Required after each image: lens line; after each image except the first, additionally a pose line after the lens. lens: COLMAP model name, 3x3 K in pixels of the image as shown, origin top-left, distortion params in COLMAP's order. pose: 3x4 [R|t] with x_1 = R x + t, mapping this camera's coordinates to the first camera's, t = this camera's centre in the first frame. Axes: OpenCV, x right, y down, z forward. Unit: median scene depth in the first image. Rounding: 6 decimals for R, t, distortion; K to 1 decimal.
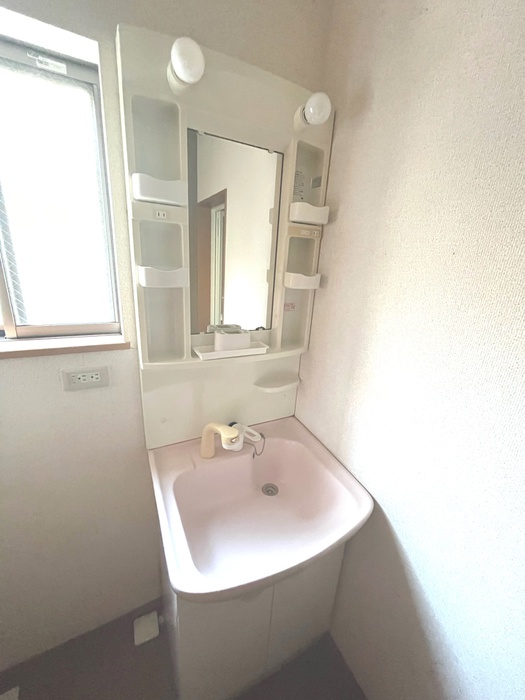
lens RADIAL K [[282.8, 0, 262.0], [0, 282.8, 348.4], [0, 0, 1]] dist [-0.001126, -0.000308]
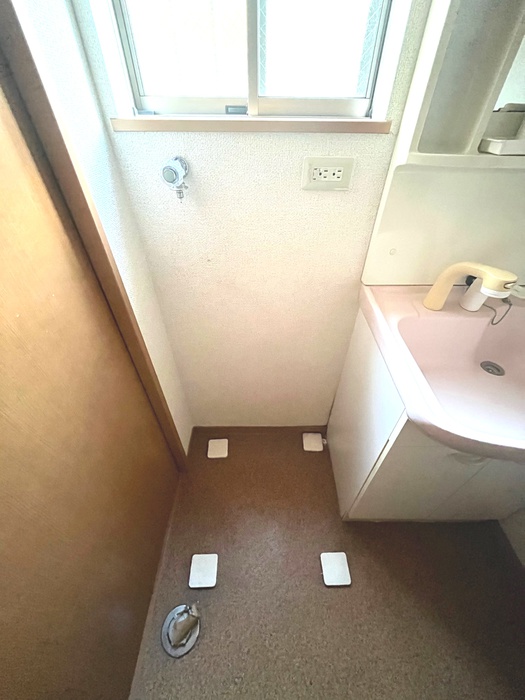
lens RADIAL K [[282.8, 0, 264.5], [0, 282.8, 348.1], [0, 0, 1]] dist [-0.001126, -0.000308]
pose [[0.894019, 0.259249, -0.365405, -0.297467], [-0.095656, 0.907225, 0.409625, 0.199433], [0.437699, -0.331259, 0.835875, 0.070246]]
